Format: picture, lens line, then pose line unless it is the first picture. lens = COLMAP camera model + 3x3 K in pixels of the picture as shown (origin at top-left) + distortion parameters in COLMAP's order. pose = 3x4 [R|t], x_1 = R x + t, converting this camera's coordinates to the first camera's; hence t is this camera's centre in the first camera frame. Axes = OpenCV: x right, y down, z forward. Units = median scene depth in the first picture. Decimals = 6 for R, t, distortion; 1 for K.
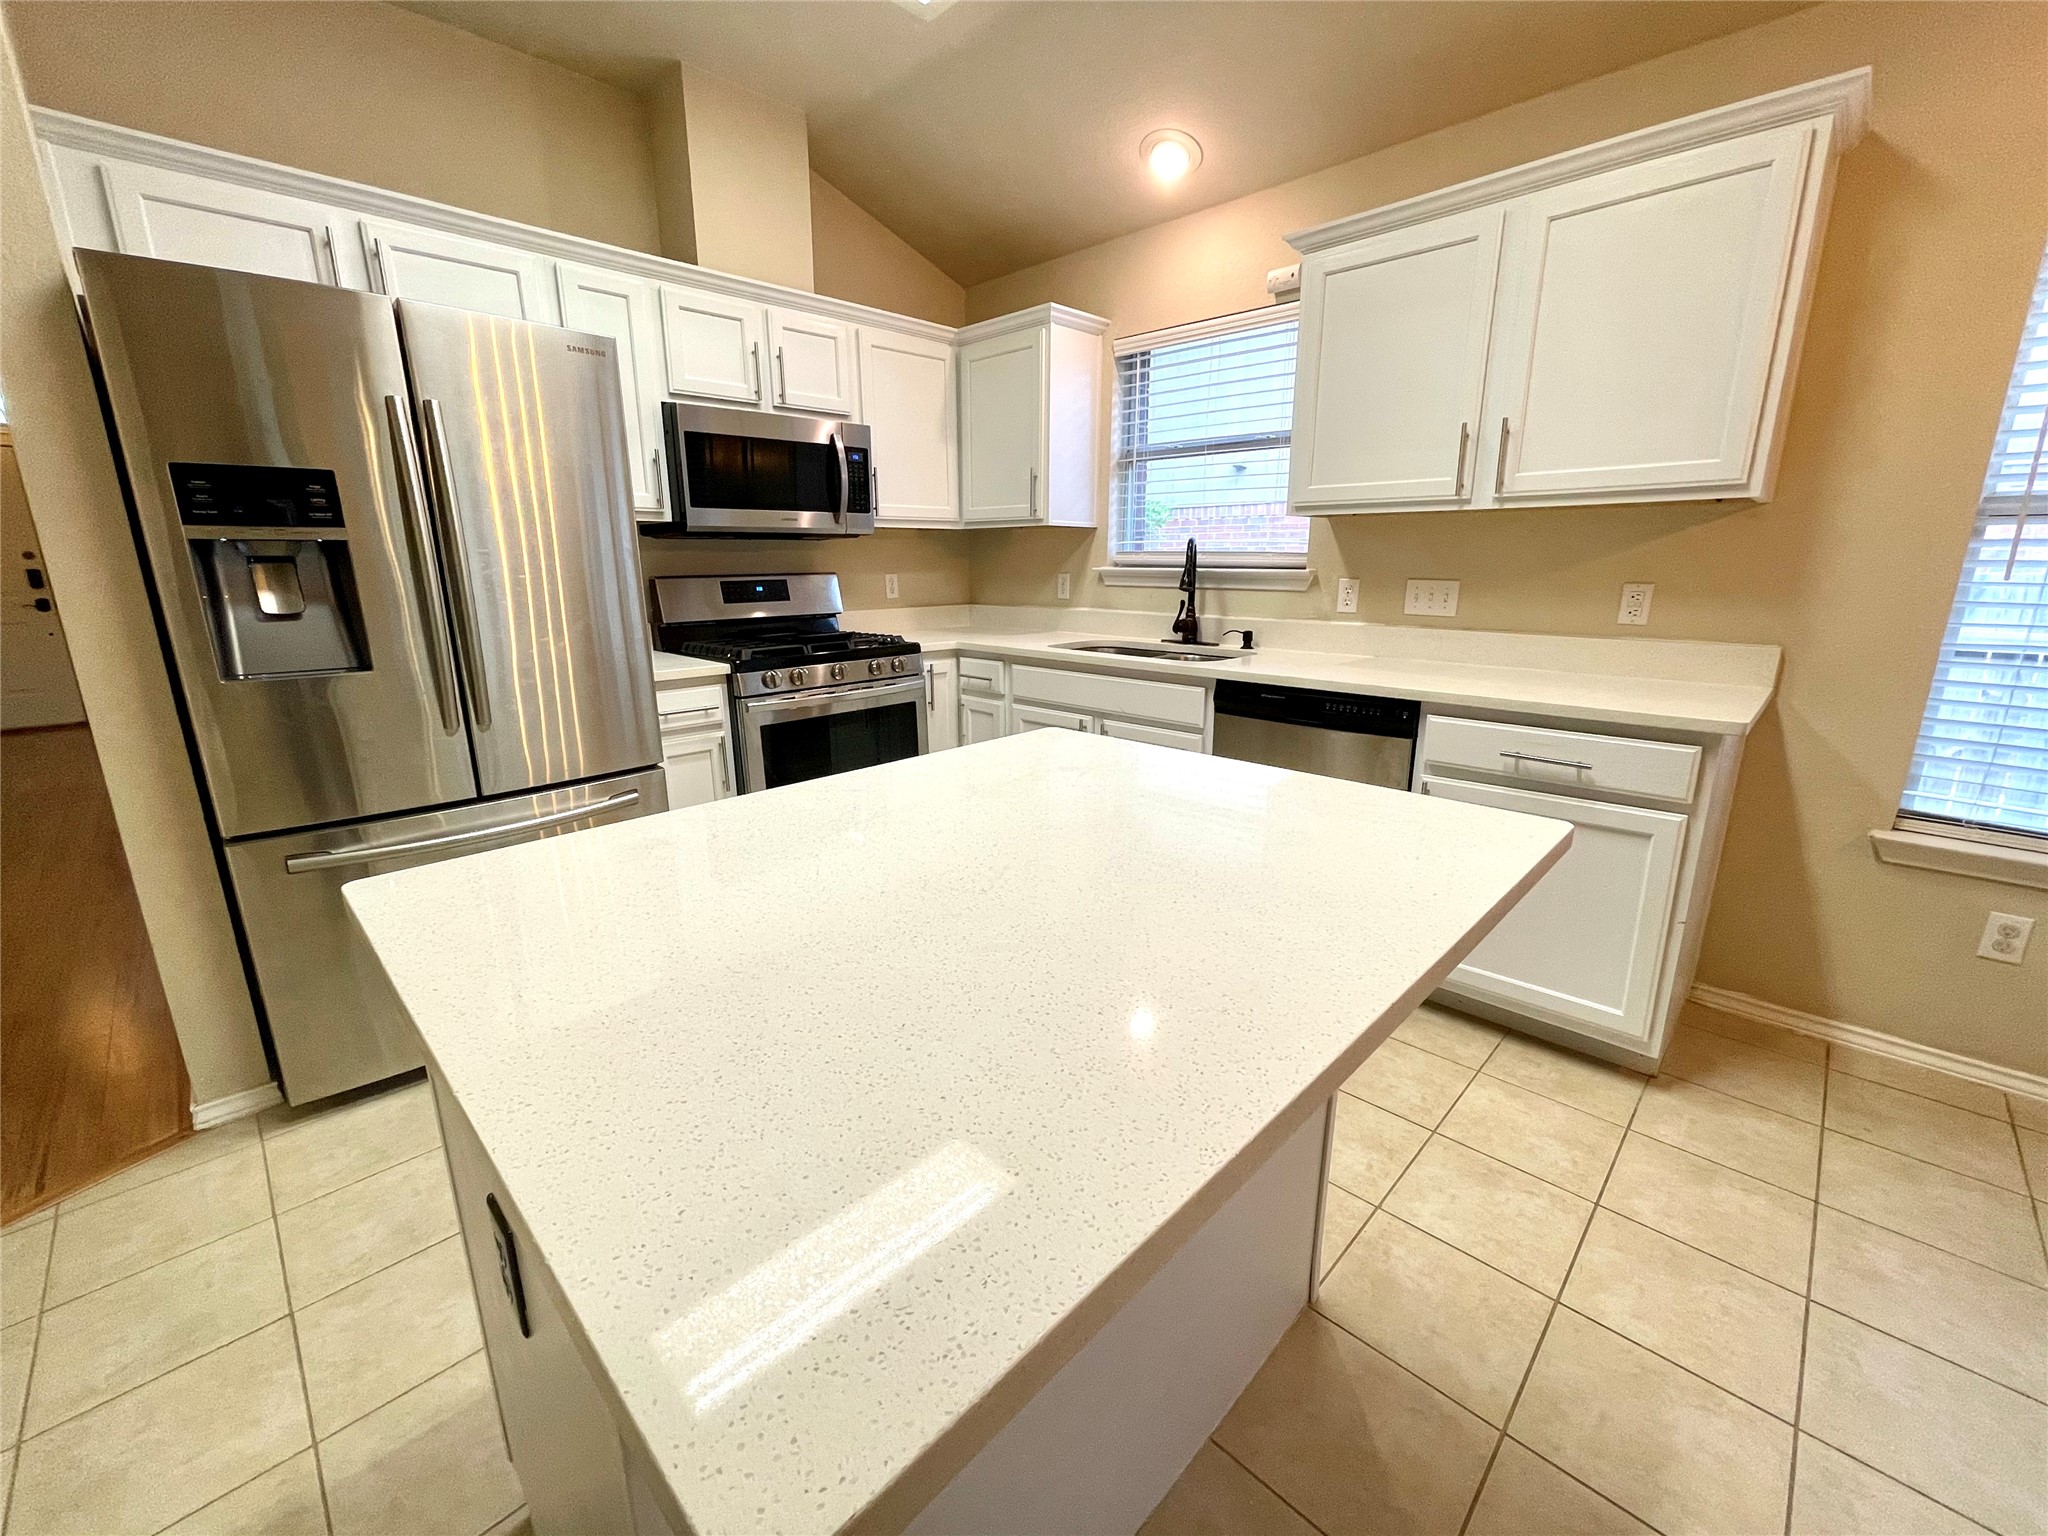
lens RADIAL K [[829.2, 0, 1024.4], [0, 829.2, 762.1], [0, 0, 1]] dist [0.001606, -0.000979]
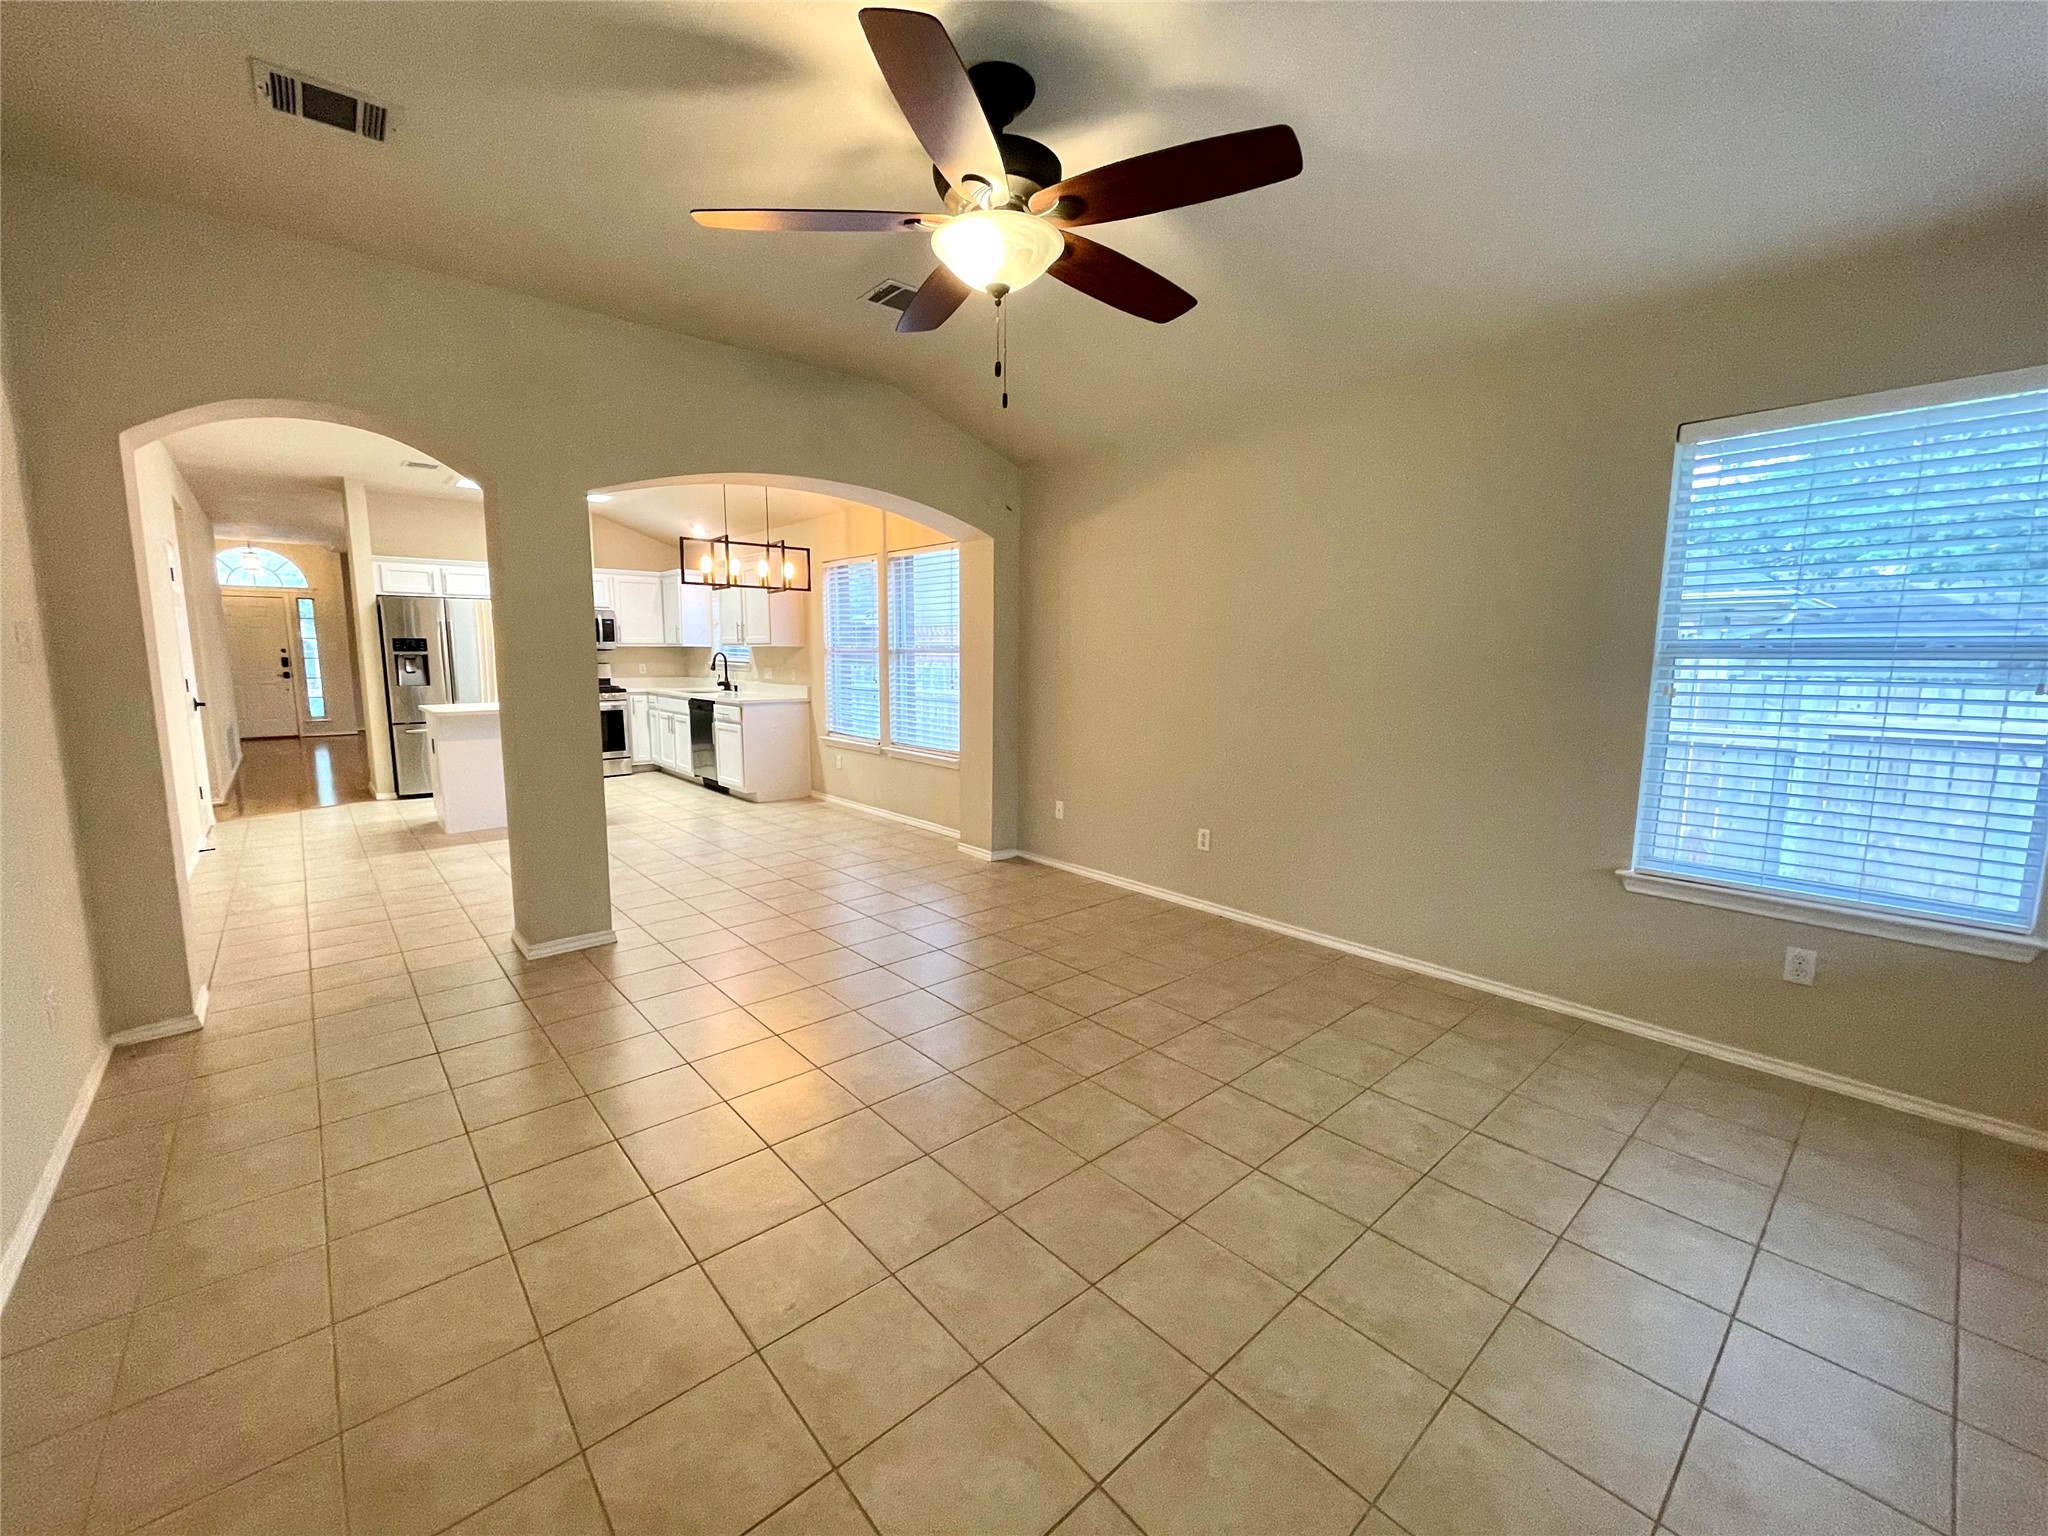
lens RADIAL K [[829.2, 0, 1022.9], [0, 829.2, 761.1], [0, 0, 1]] dist [0.001606, -0.000979]
pose [[0.997538, 0.018500, -0.067644, 1.826610], [-0.025775, 0.993783, -0.108309, 0.475561], [0.065220, 0.109785, 0.991813, -2.140643]]
